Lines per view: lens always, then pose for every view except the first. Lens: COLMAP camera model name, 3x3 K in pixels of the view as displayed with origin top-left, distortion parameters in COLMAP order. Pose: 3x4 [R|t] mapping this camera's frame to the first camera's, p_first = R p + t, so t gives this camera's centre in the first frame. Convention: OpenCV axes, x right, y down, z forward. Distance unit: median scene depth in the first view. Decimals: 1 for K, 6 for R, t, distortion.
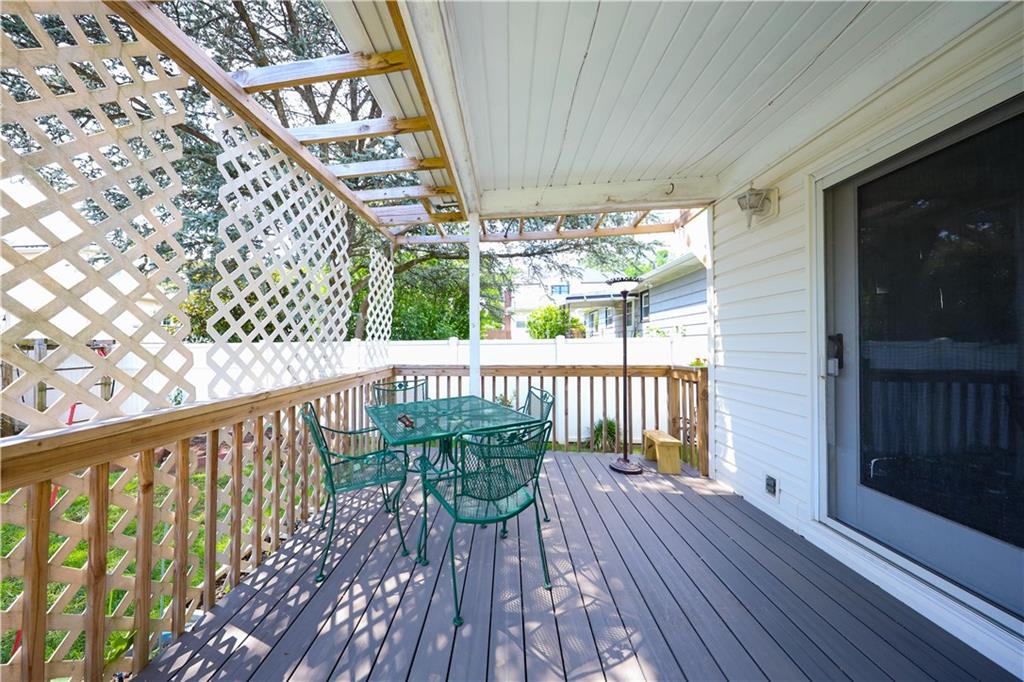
lens RADIAL K [[338.9, 0, 511.3], [0, 338.9, 340.2], [0, 0, 1]] dist [-0.001032, -0.000253]
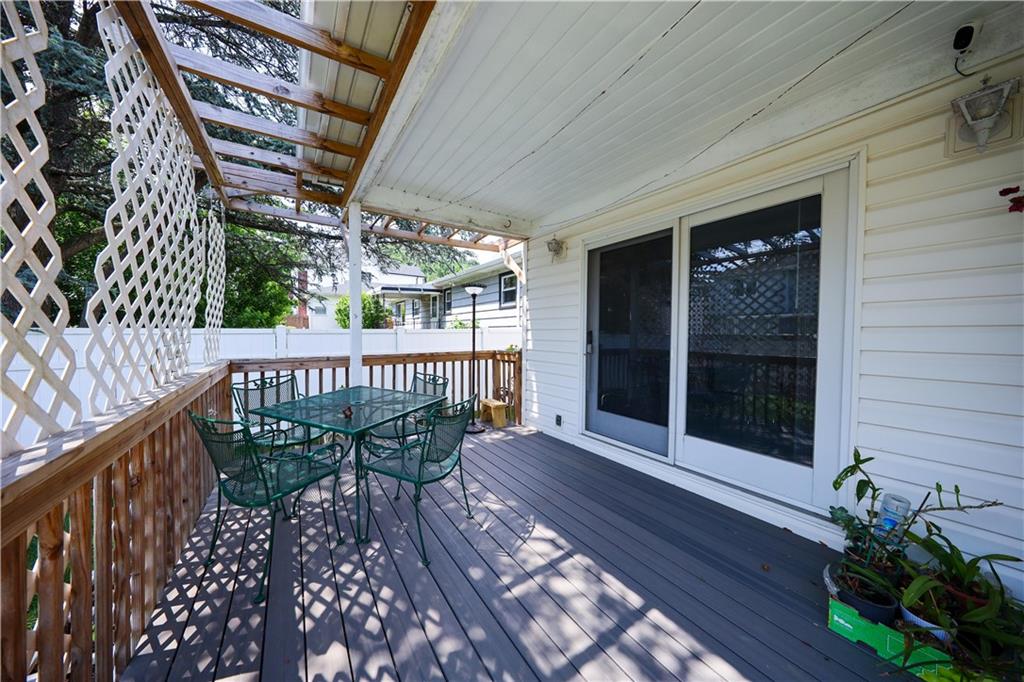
lens RADIAL K [[338.9, 0, 512.9], [0, 338.9, 340.8], [0, 0, 1]] dist [-0.001032, -0.000253]
pose [[0.736569, -0.009640, 0.676294, -0.457007], [-0.018002, 0.999265, 0.033850, -0.013482], [-0.676123, -0.037107, 0.735854, -0.056970]]
